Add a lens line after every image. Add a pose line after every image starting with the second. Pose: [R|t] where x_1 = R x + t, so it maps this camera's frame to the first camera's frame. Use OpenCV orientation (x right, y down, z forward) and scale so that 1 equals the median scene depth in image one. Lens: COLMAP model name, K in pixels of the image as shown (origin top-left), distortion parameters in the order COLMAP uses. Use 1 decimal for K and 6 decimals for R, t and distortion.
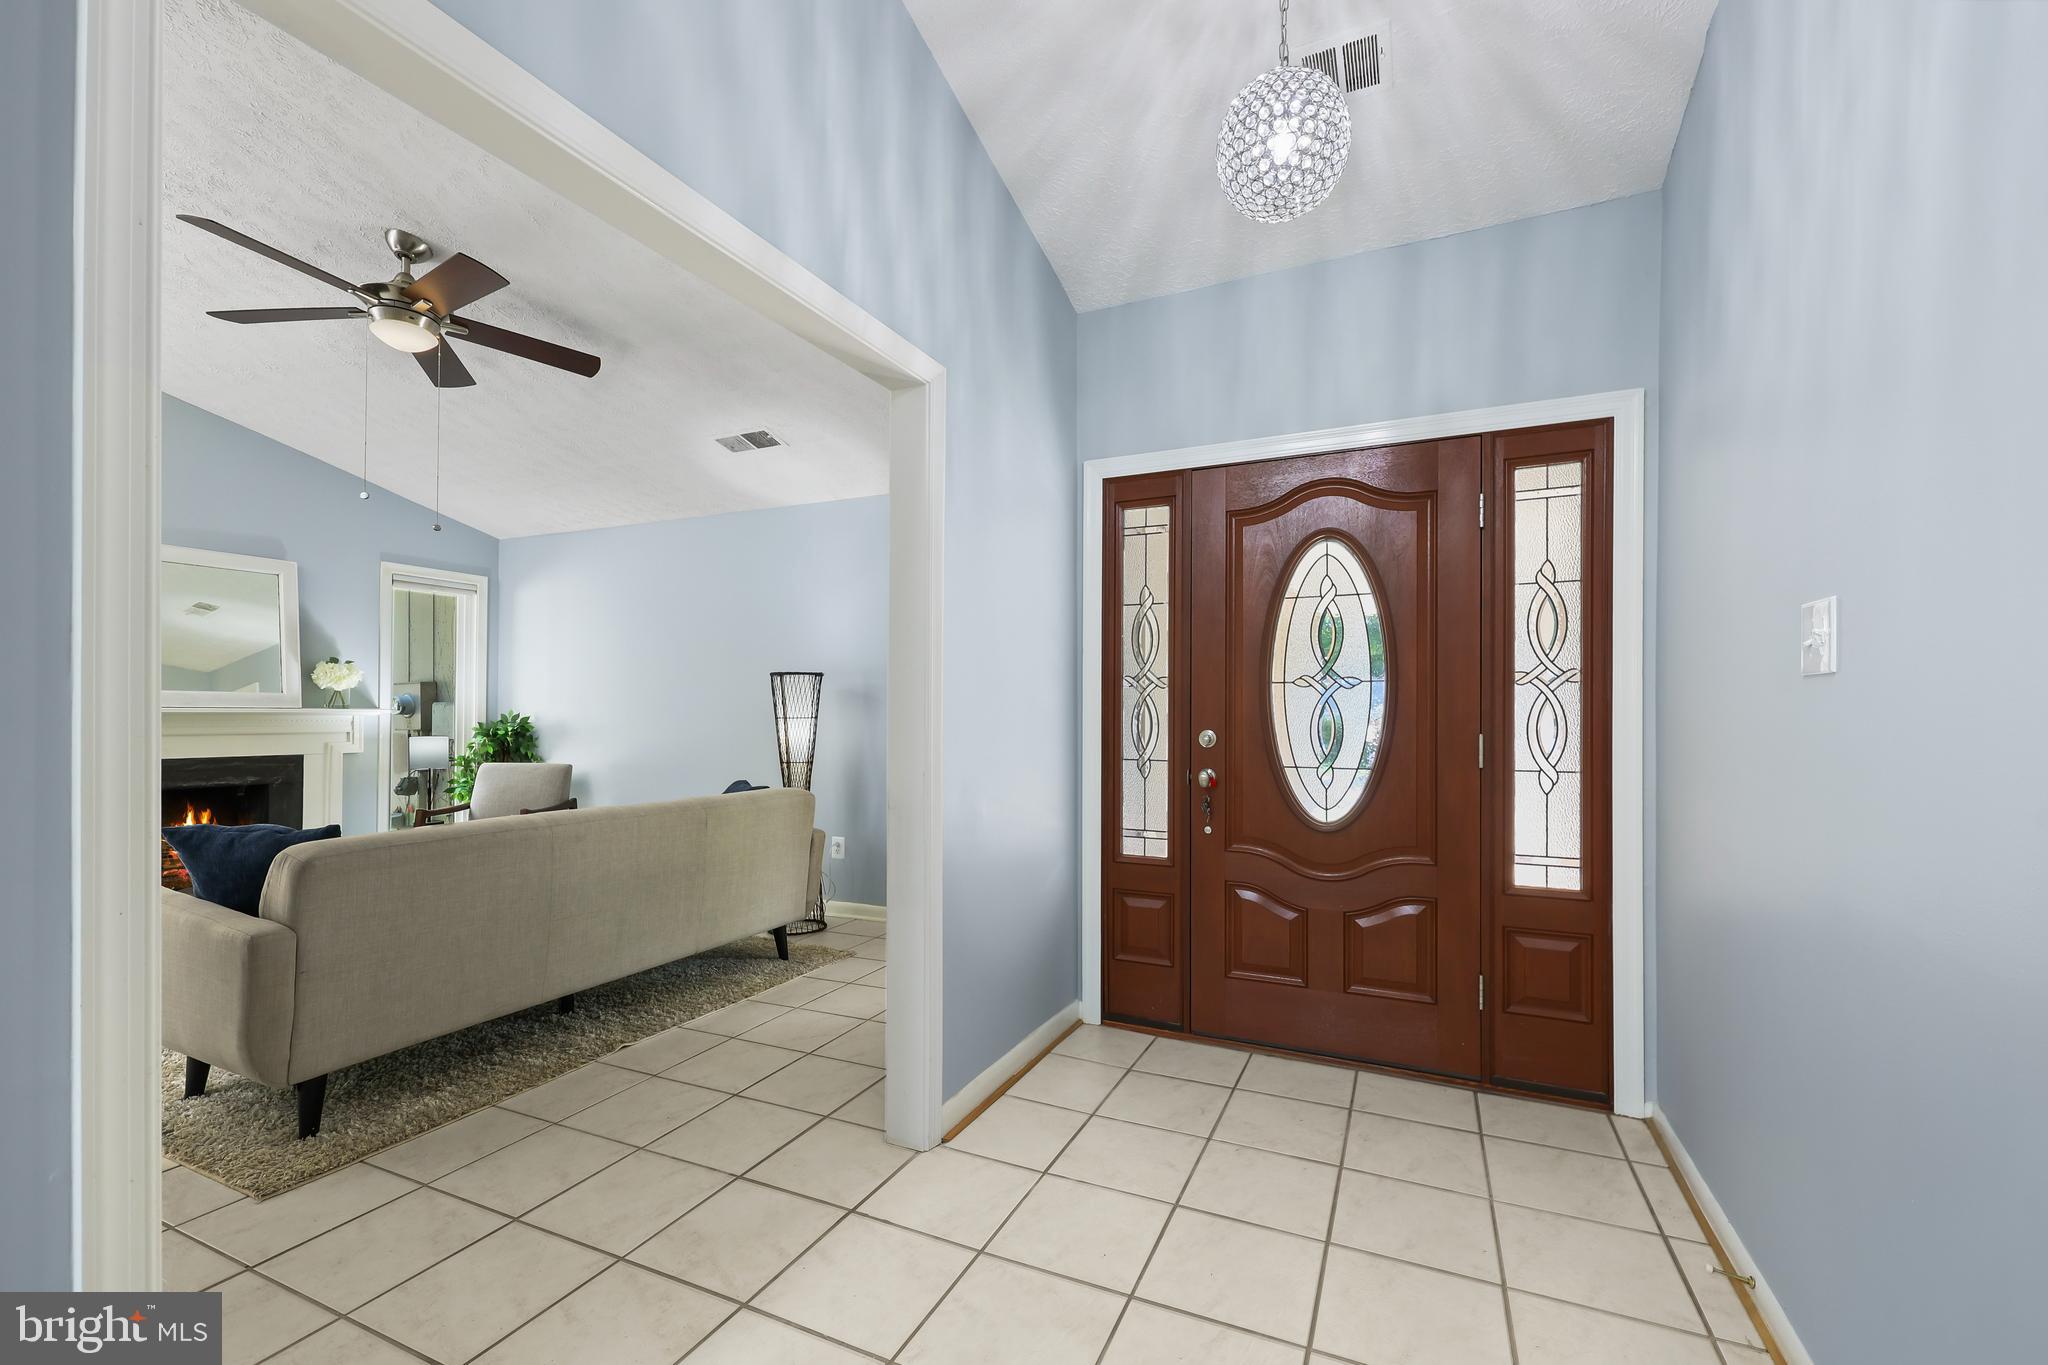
lens RADIAL K [[858.2, 0, 1035.5], [0, 858.2, 701.6], [0, 0, 1]] dist [0.008079, -0.001254]
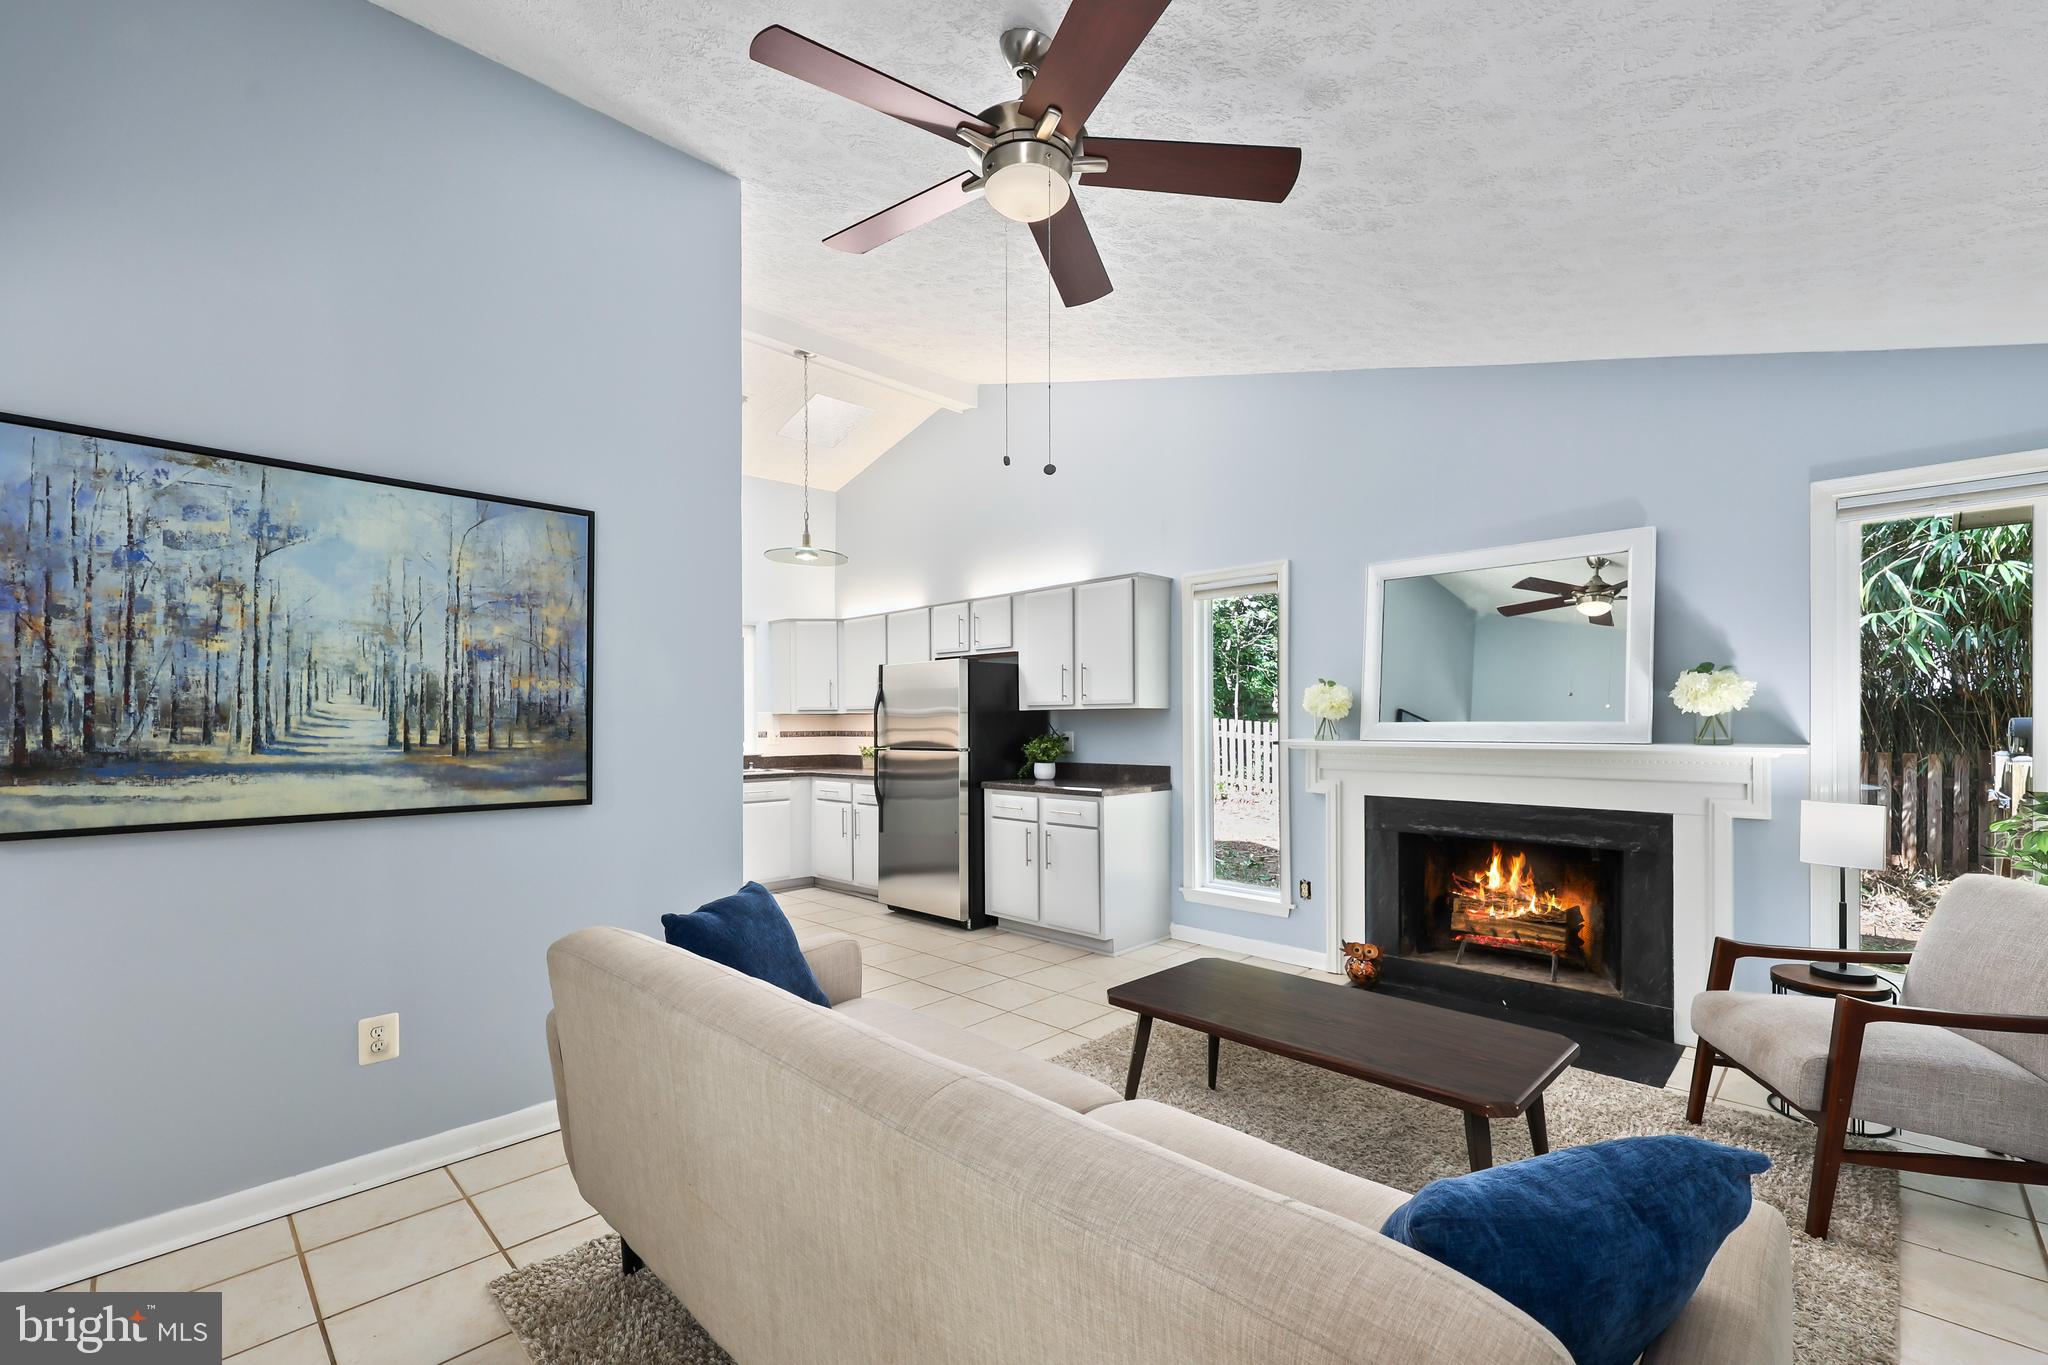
lens RADIAL K [[858.2, 0, 1054.1], [0, 858.2, 723.1], [0, 0, 1]] dist [0.008079, -0.001254]
pose [[-0.319781, 0.003161, -0.947486, -0.122088], [0.020627, 0.999781, -0.003626, -0.024862], [0.947267, -0.020703, -0.319776, 1.254317]]
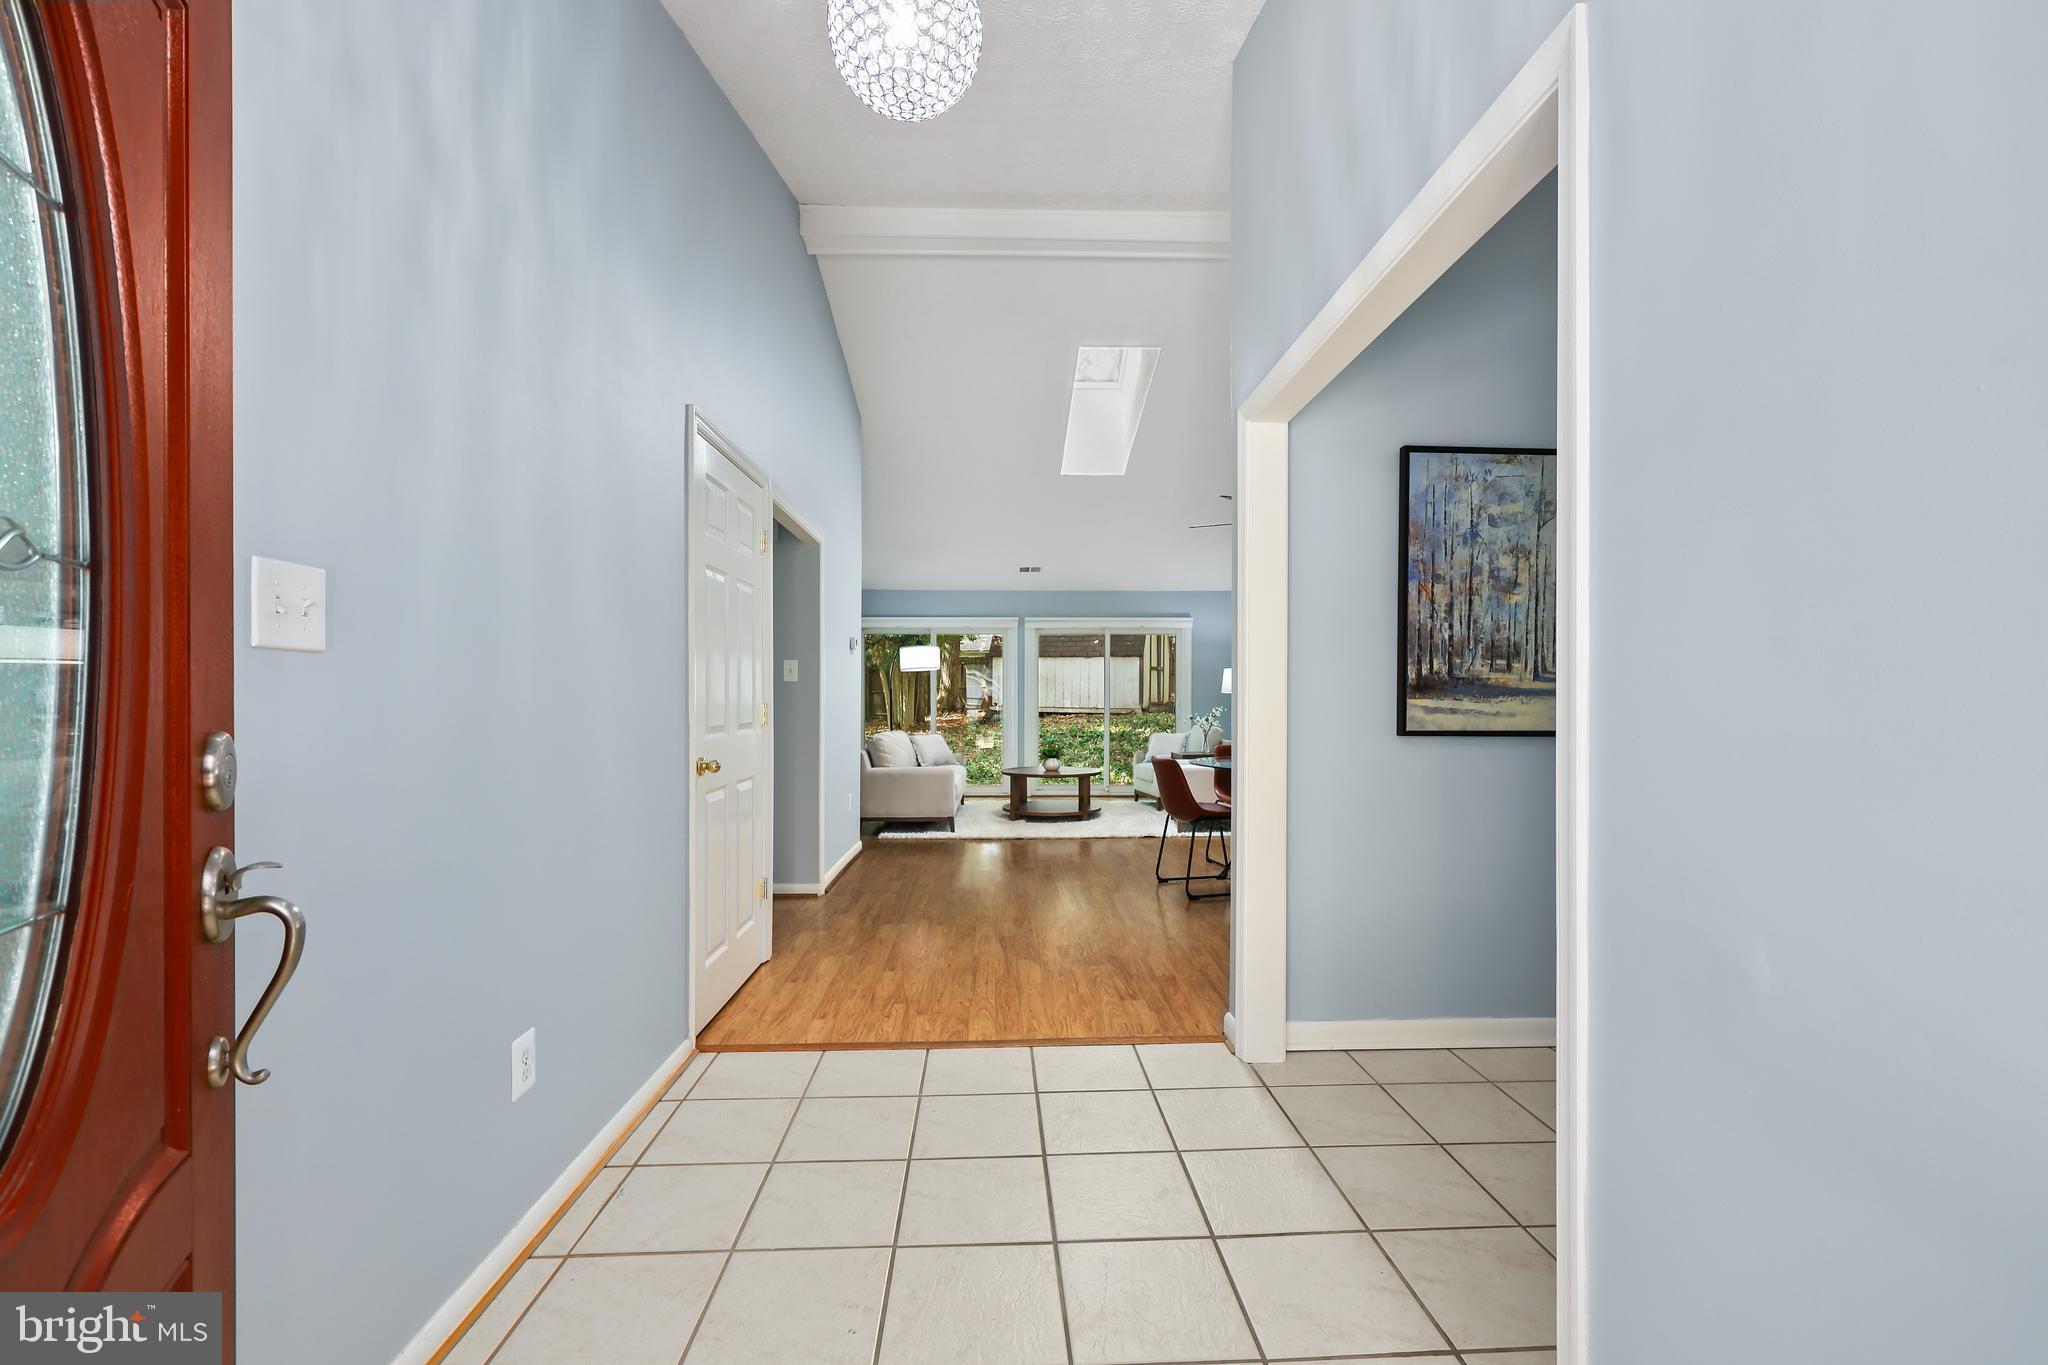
lens RADIAL K [[858.2, 0, 1021.6], [0, 858.2, 692.8], [0, 0, 1]] dist [0.008079, -0.001254]
pose [[-0.892376, -0.002122, -0.451288, 0.301783], [0.004861, 0.999886, -0.014314, 0.006691], [0.451266, -0.014967, -0.892264, 0.974809]]
